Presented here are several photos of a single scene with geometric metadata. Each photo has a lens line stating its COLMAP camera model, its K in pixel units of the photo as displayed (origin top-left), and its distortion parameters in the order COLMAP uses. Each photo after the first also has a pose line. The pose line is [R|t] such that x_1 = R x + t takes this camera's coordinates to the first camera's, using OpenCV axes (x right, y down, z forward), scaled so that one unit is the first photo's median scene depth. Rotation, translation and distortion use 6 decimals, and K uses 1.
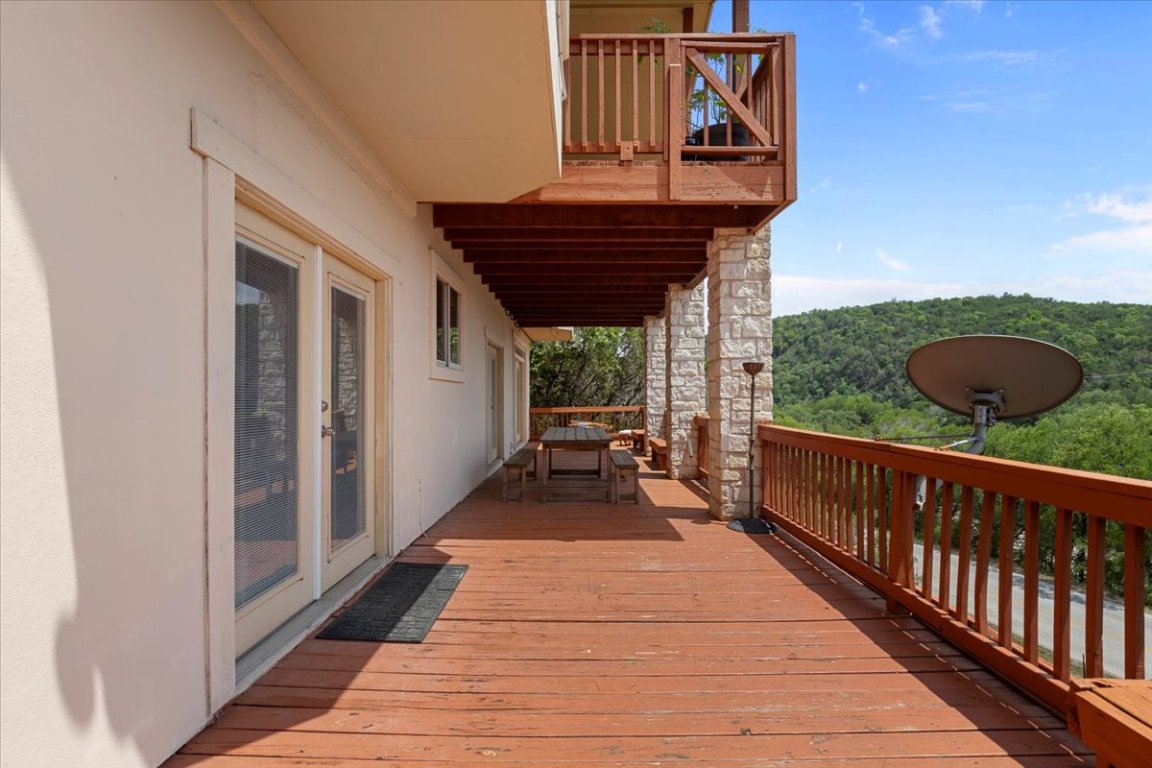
lens RADIAL K [[526.7, 0, 573.9], [0, 526.7, 388.3], [0, 0, 1]] dist [0.001963, 0.000506]
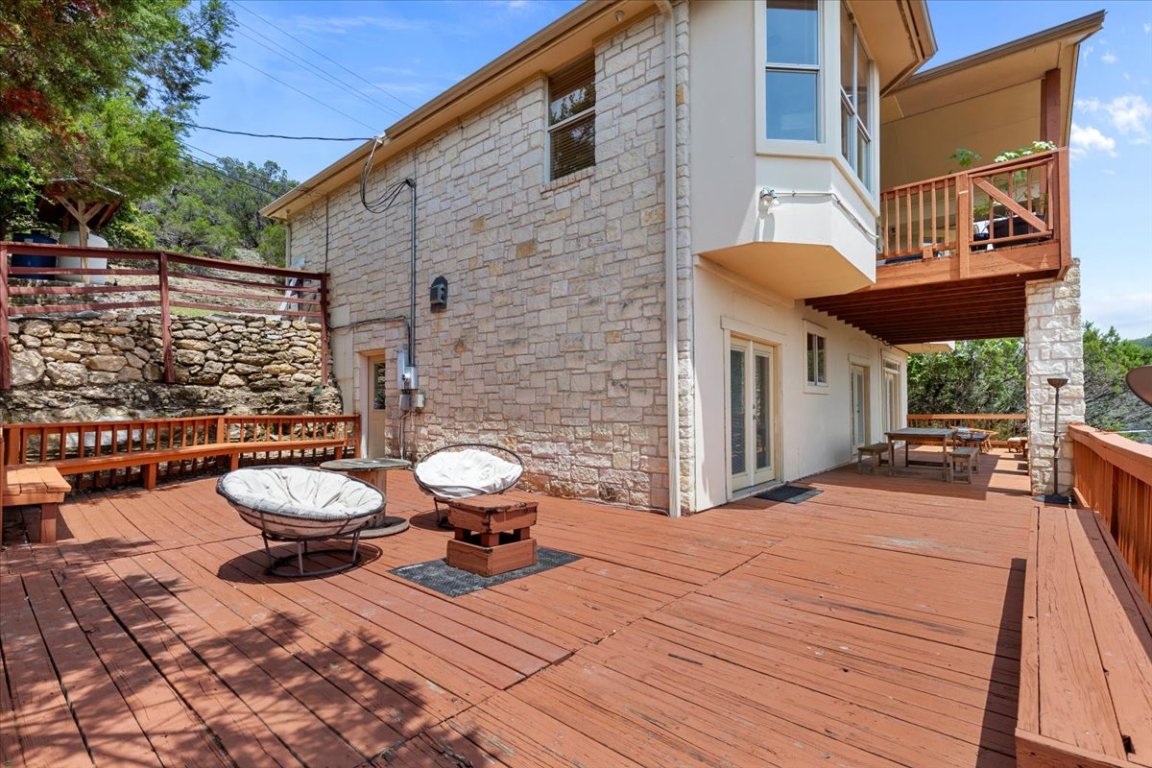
lens RADIAL K [[526.7, 0, 573.9], [0, 526.7, 388.3], [0, 0, 1]] dist [0.001963, 0.000506]
pose [[0.760944, -0.015002, -0.648644, 0.266299], [0.005467, 0.999845, -0.016711, -0.007677], [0.648794, 0.009170, 0.760909, -0.786142]]
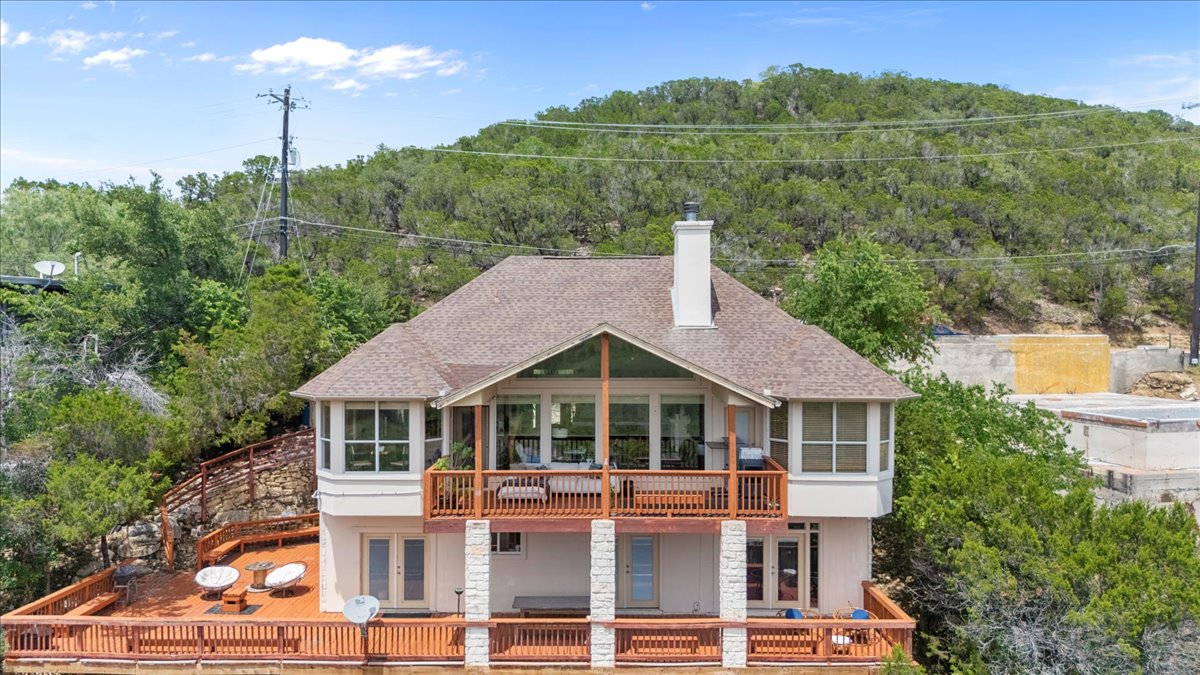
lens RADIAL K [[910.7, 0, 601.5], [0, 910.7, 308.9], [0, 0, 1]] dist [-0.026979, -0.002975]
pose [[0.007356, -0.011535, -0.999906, 4.349296], [0.008310, 0.999900, -0.011474, -1.230921], [0.999938, -0.008225, 0.007451, 1.595142]]
